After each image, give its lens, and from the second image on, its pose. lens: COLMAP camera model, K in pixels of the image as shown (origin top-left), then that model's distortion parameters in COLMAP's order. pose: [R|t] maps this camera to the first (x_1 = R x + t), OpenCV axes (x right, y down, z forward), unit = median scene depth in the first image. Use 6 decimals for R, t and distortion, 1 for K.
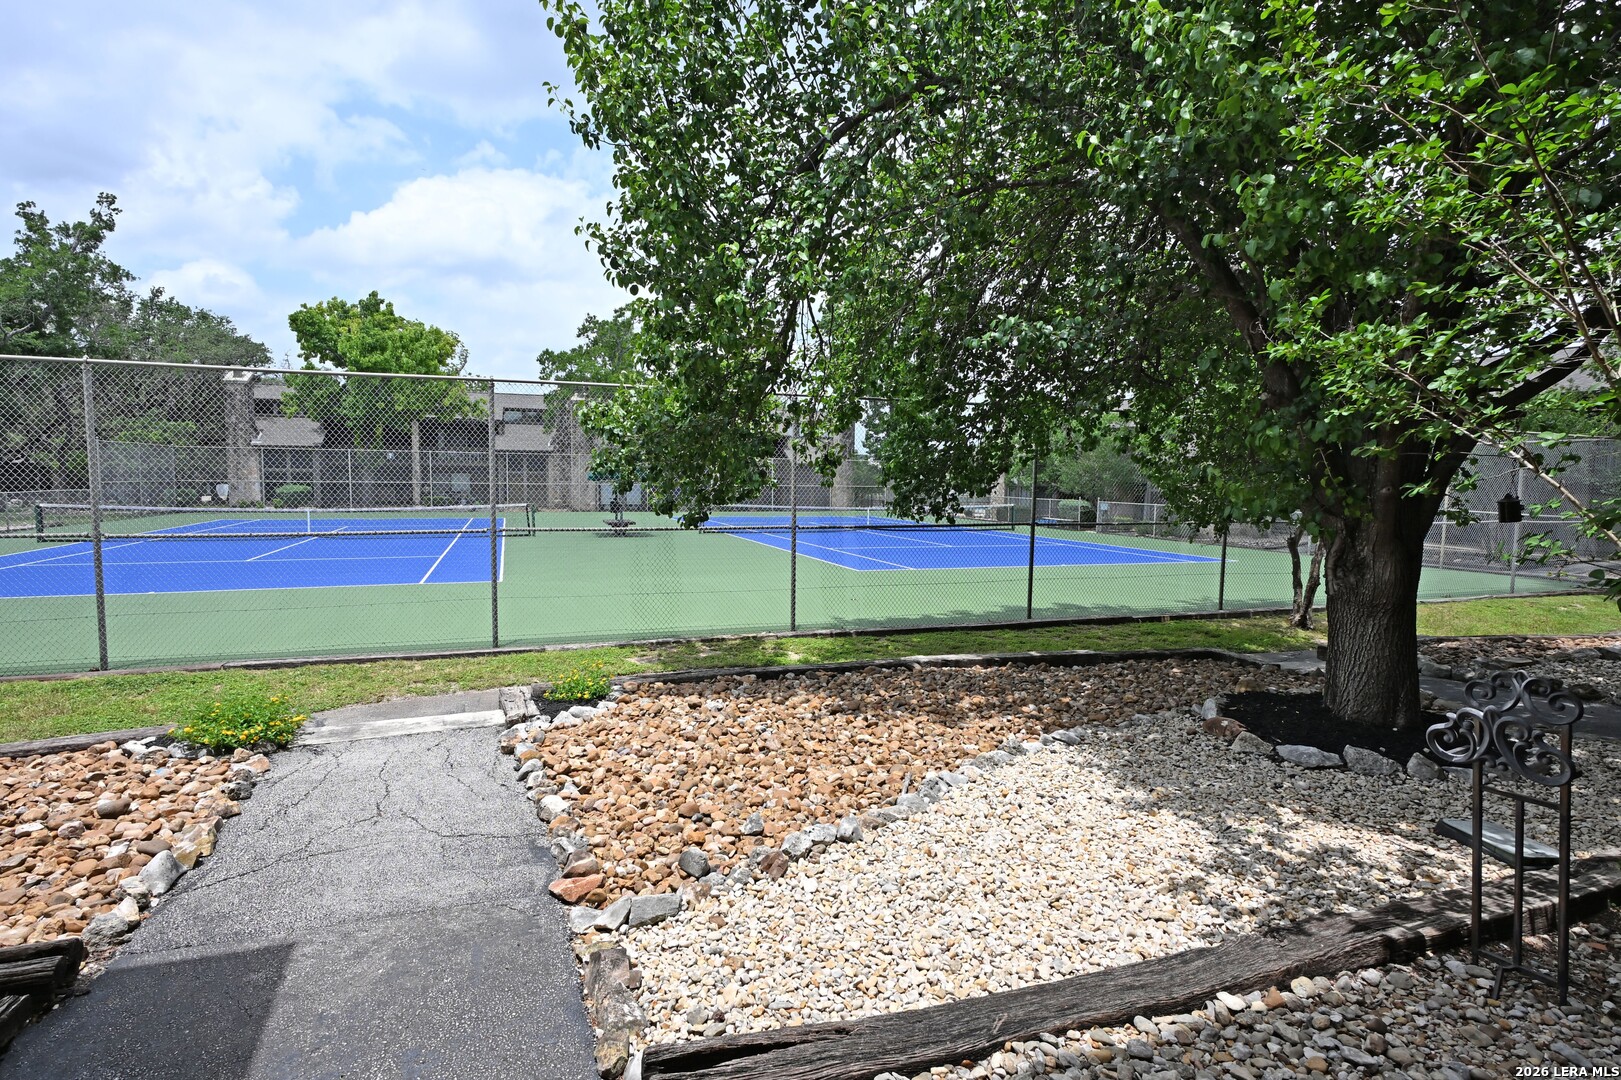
lens RADIAL K [[827.5, 0, 810.5], [0, 827.5, 540.0], [0, 0, 1]] dist [-0.022268, 0.000758]
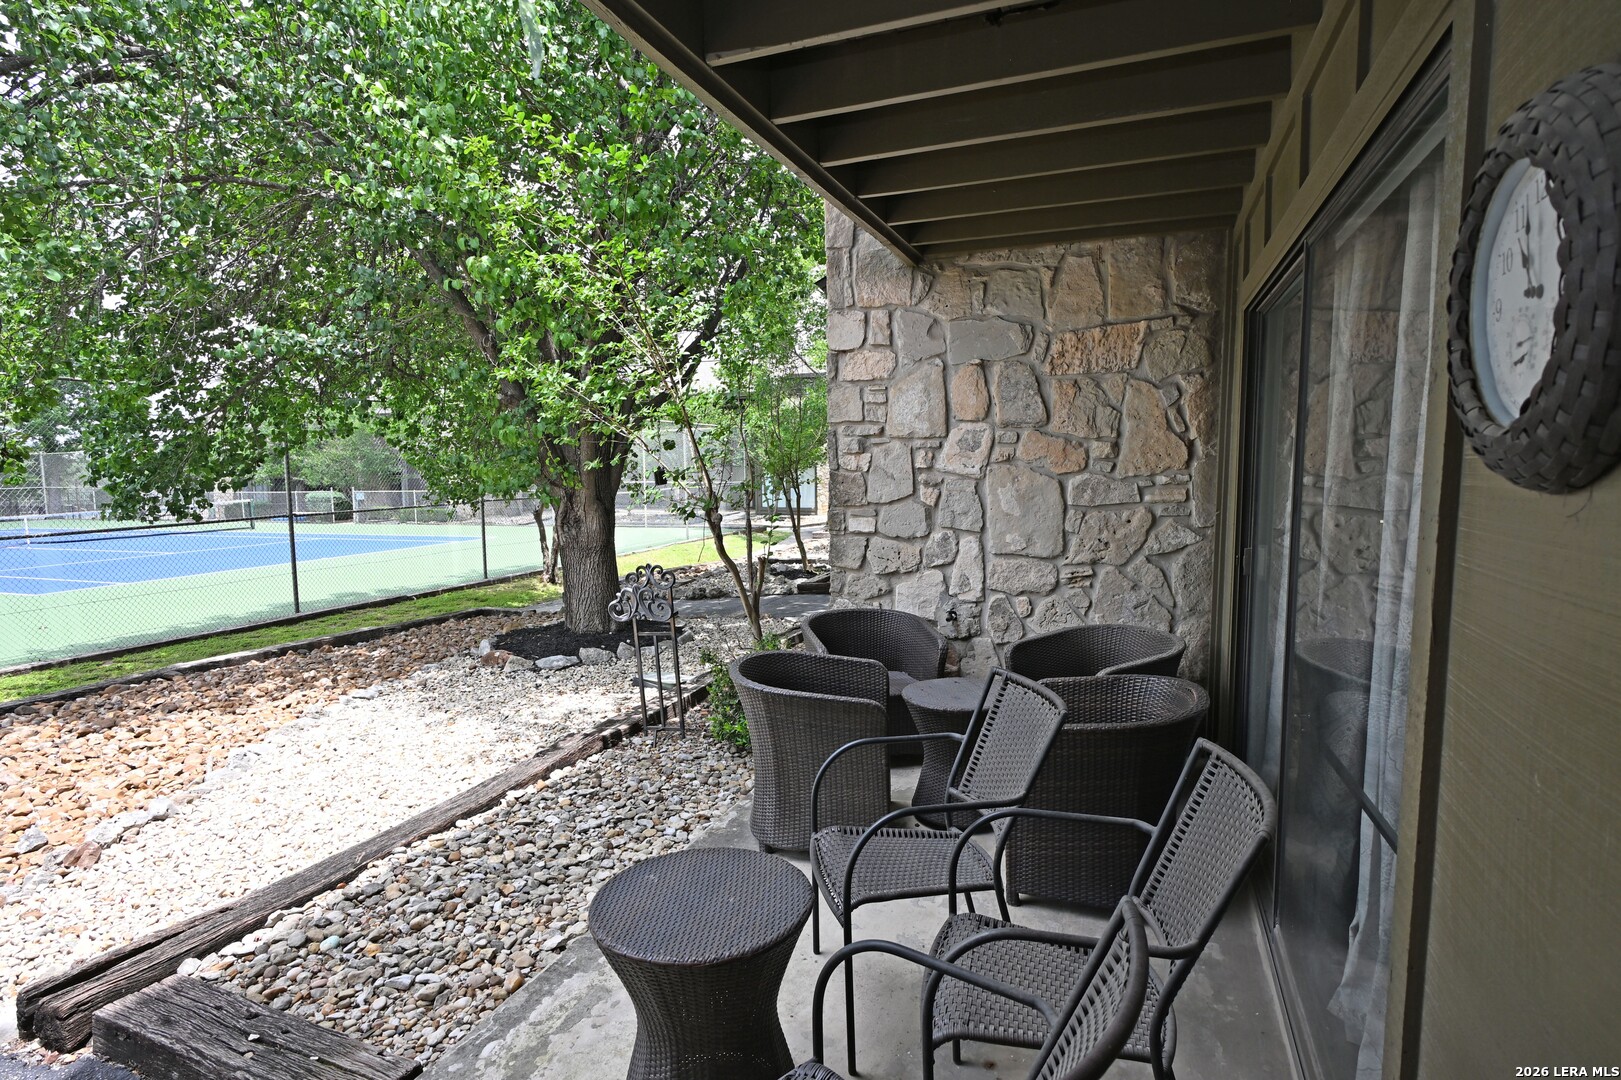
lens RADIAL K [[828.6, 0, 816.9], [0, 828.6, 533.6], [0, 0, 1]] dist [0.029405, 0.000644]
pose [[0.659080, -0.094932, 0.746057, -0.128509], [0.089422, 0.994856, 0.047594, 0.017563], [-0.746737, 0.035346, 0.664179, -0.262144]]
